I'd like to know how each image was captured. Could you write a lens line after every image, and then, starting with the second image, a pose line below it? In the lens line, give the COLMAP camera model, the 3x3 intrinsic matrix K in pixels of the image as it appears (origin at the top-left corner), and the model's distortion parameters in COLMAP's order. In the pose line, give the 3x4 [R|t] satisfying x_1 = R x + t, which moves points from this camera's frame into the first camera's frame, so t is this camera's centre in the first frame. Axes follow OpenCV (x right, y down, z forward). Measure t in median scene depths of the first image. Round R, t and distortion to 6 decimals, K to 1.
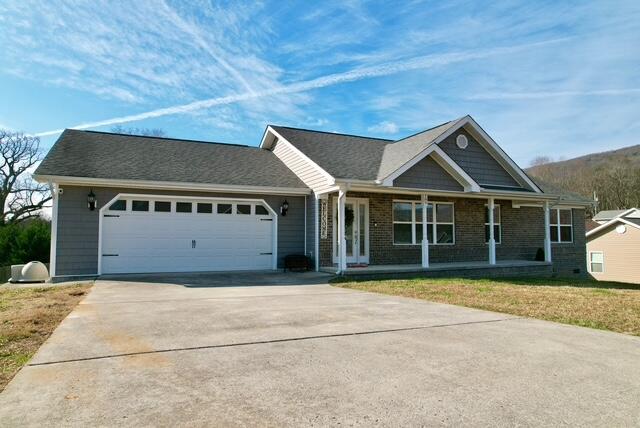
lens RADIAL K [[414.0, 0, 322.9], [0, 414.0, 213.3], [0, 0, 1]] dist [-0.091557, 0.079962]
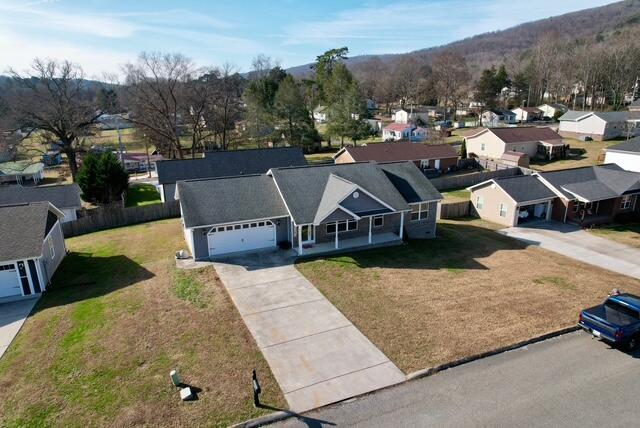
lens RADIAL K [[414.0, 0, 322.9], [0, 414.0, 213.3], [0, 0, 1]] dist [-0.091557, 0.079962]
pose [[0.999688, 0.007380, -0.023872, 0.217640], [0.001372, 0.937734, 0.347350, -0.888654], [0.024949, -0.347275, 0.937431, -1.198580]]
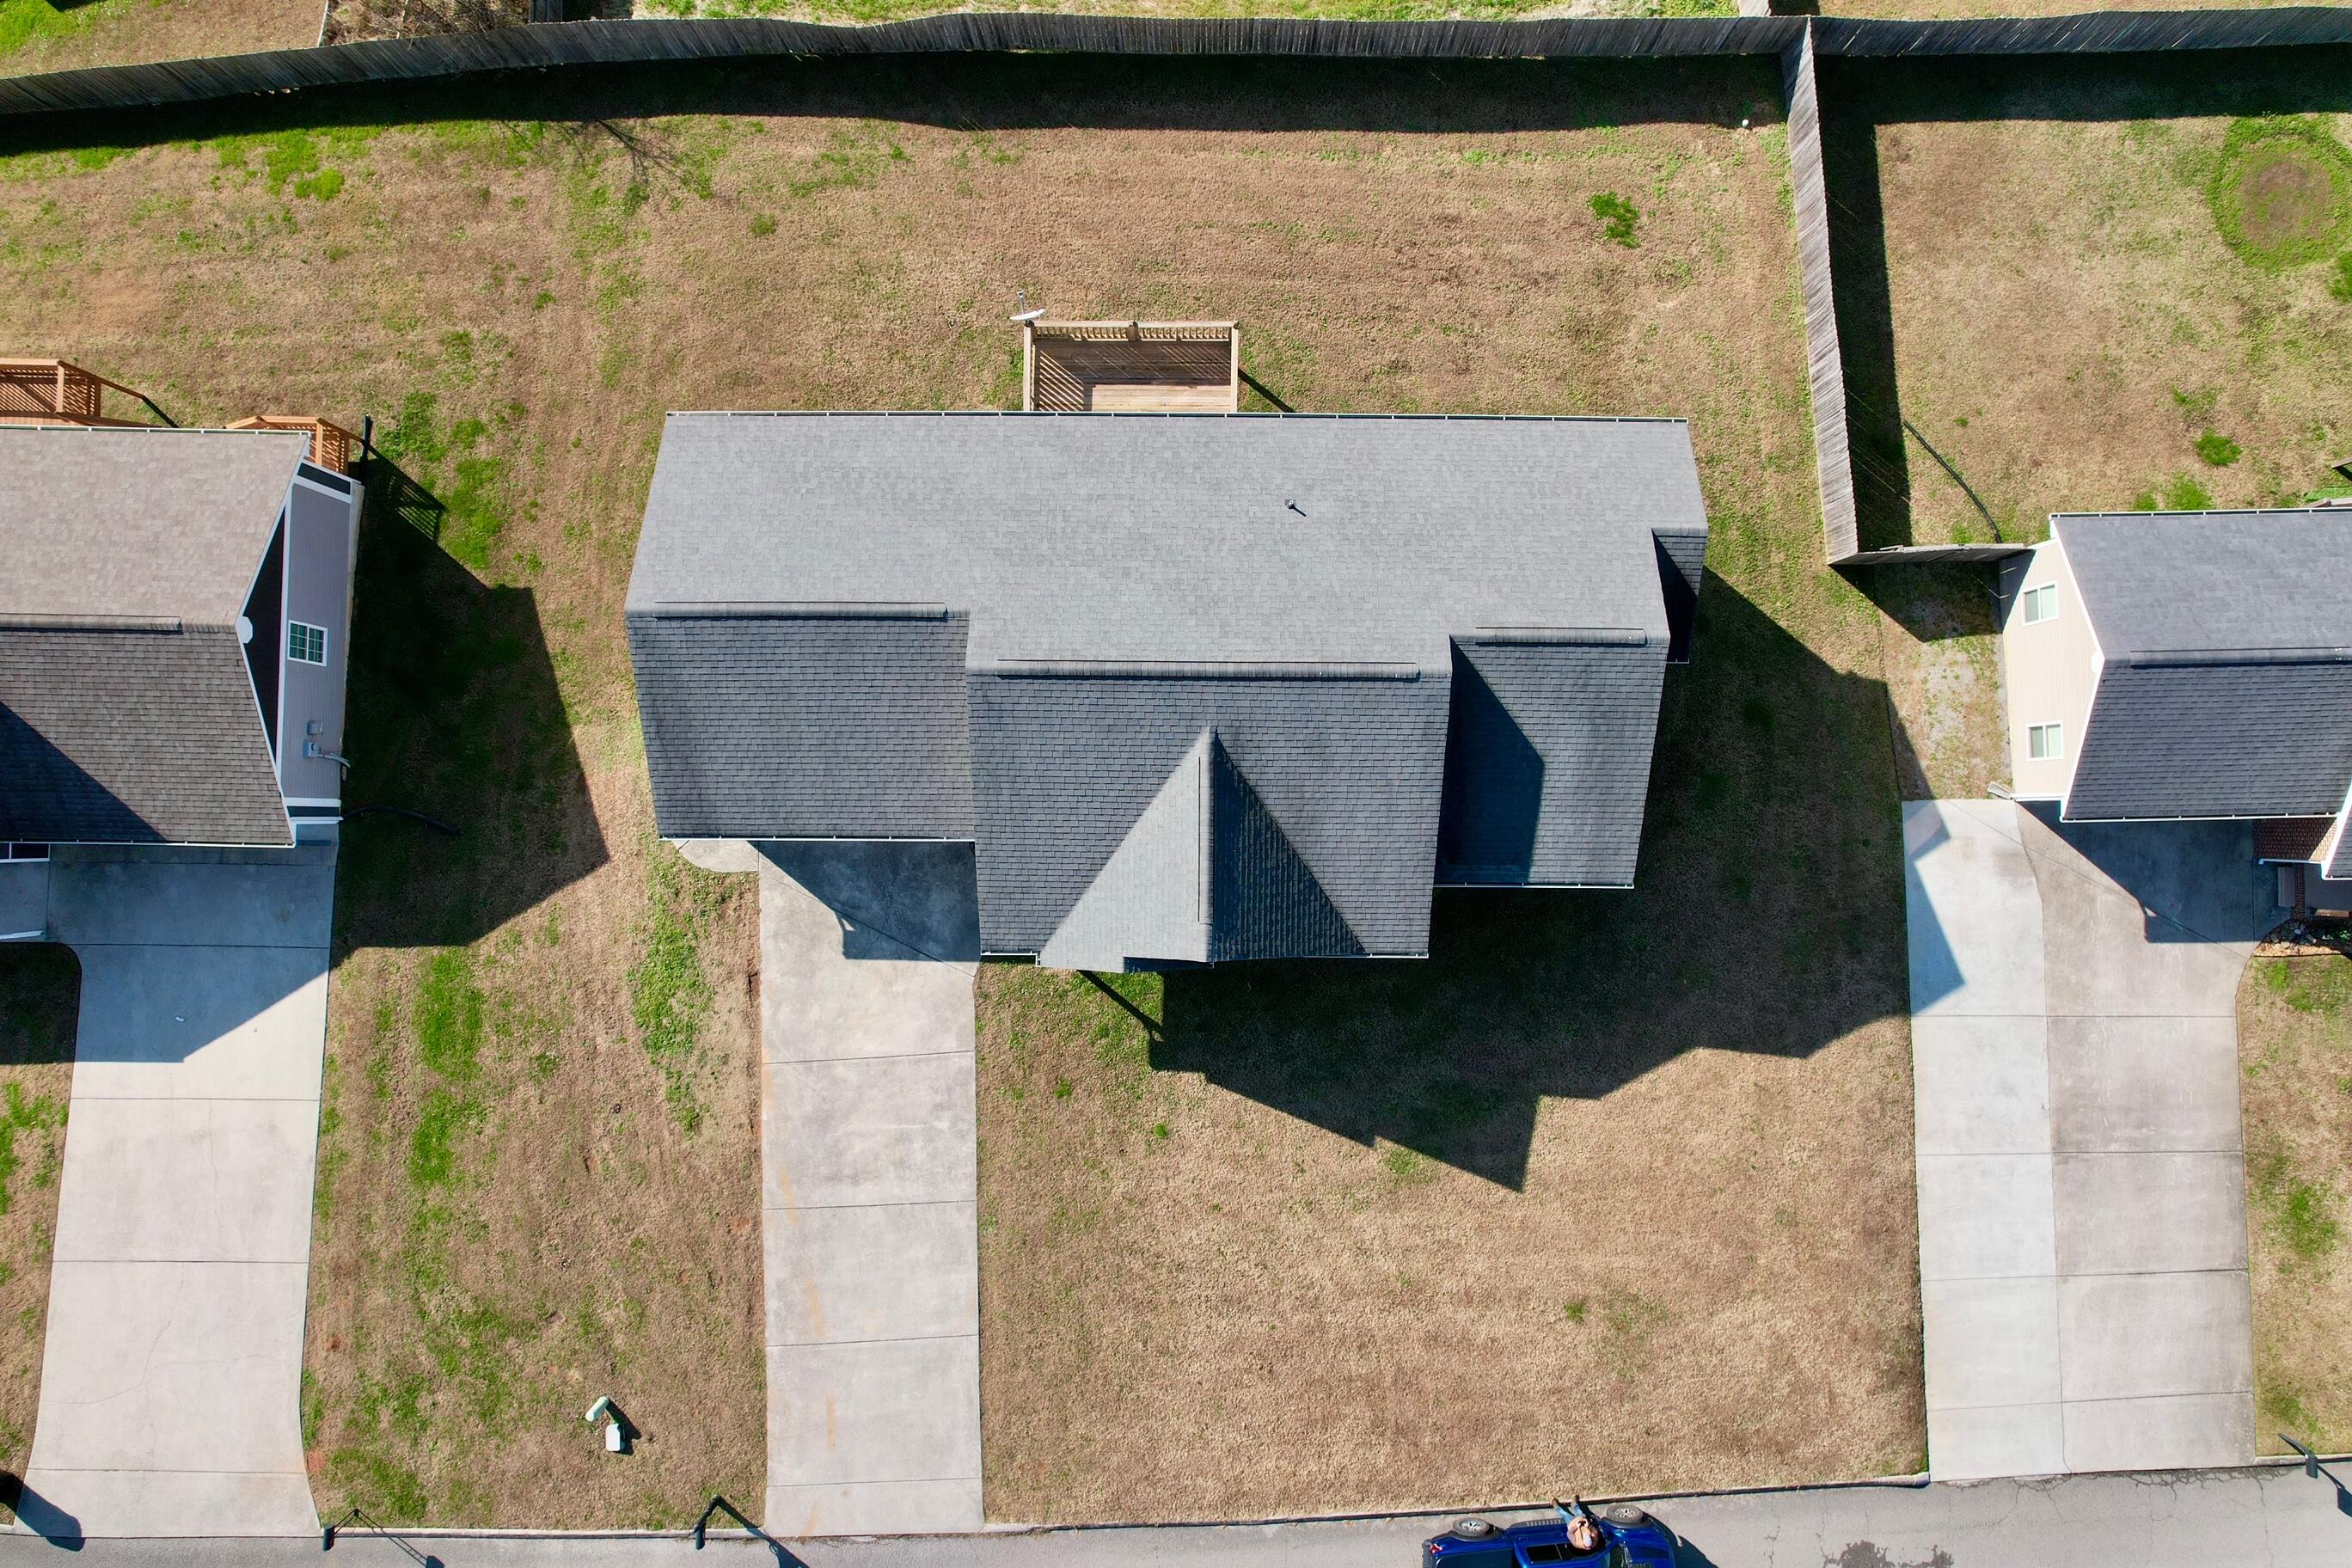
lens RADIAL K [[1521.3, 0, 1186.7], [0, 1521.3, 781.4], [0, 0, 1]] dist [-0.091557, 0.079962]
pose [[0.901326, 0.433027, -0.009921, 0.234164], [0.029752, -0.039043, 0.998794, -2.572209], [0.432117, -0.900535, -0.048074, 1.352370]]
